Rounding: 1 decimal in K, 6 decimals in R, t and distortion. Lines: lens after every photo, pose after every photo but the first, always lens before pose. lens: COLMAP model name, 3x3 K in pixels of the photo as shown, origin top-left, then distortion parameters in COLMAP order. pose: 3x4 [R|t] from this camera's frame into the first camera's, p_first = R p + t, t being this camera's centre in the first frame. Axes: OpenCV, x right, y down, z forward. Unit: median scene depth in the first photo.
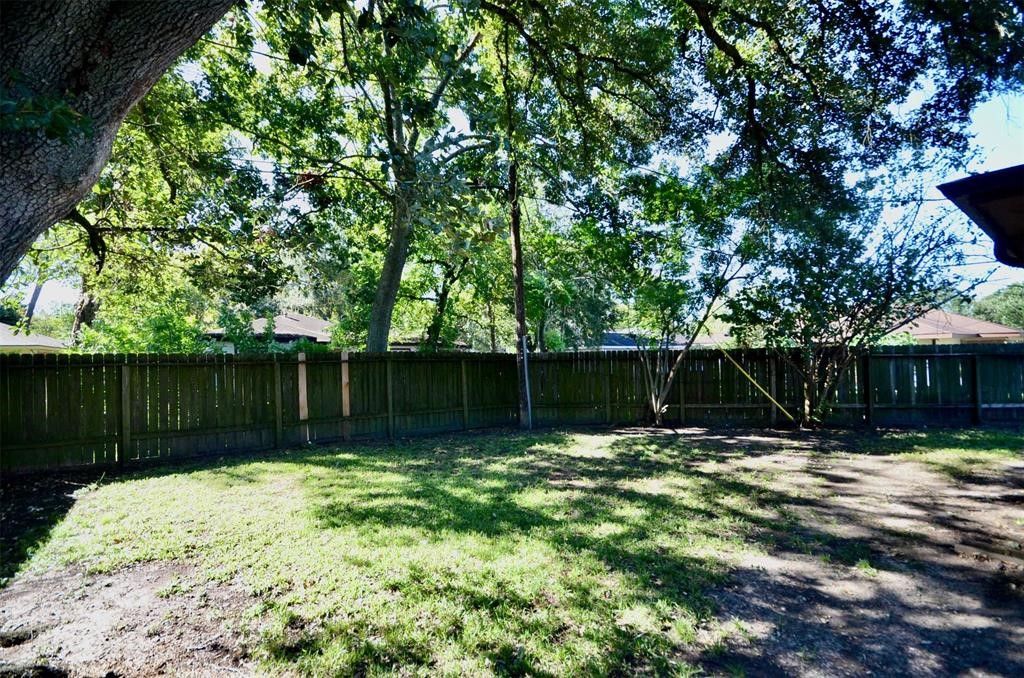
lens RADIAL K [[447.7, 0, 508.4], [0, 447.7, 344.5], [0, 0, 1]] dist [-0.000112, -0.001390]
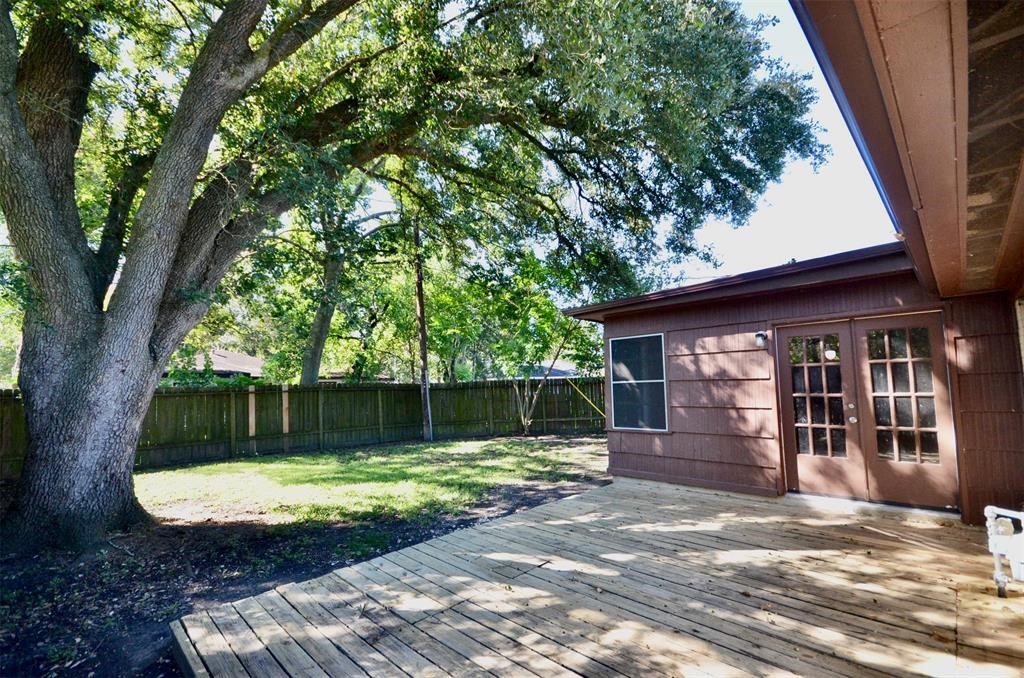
lens RADIAL K [[447.7, 0, 514.1], [0, 447.7, 346.7], [0, 0, 1]] dist [-0.000112, -0.001390]
pose [[0.986542, -0.001726, 0.163502, 0.067094], [0.012508, 0.997811, -0.064937, 0.000357], [-0.163032, 0.066108, 0.984404, -0.330738]]
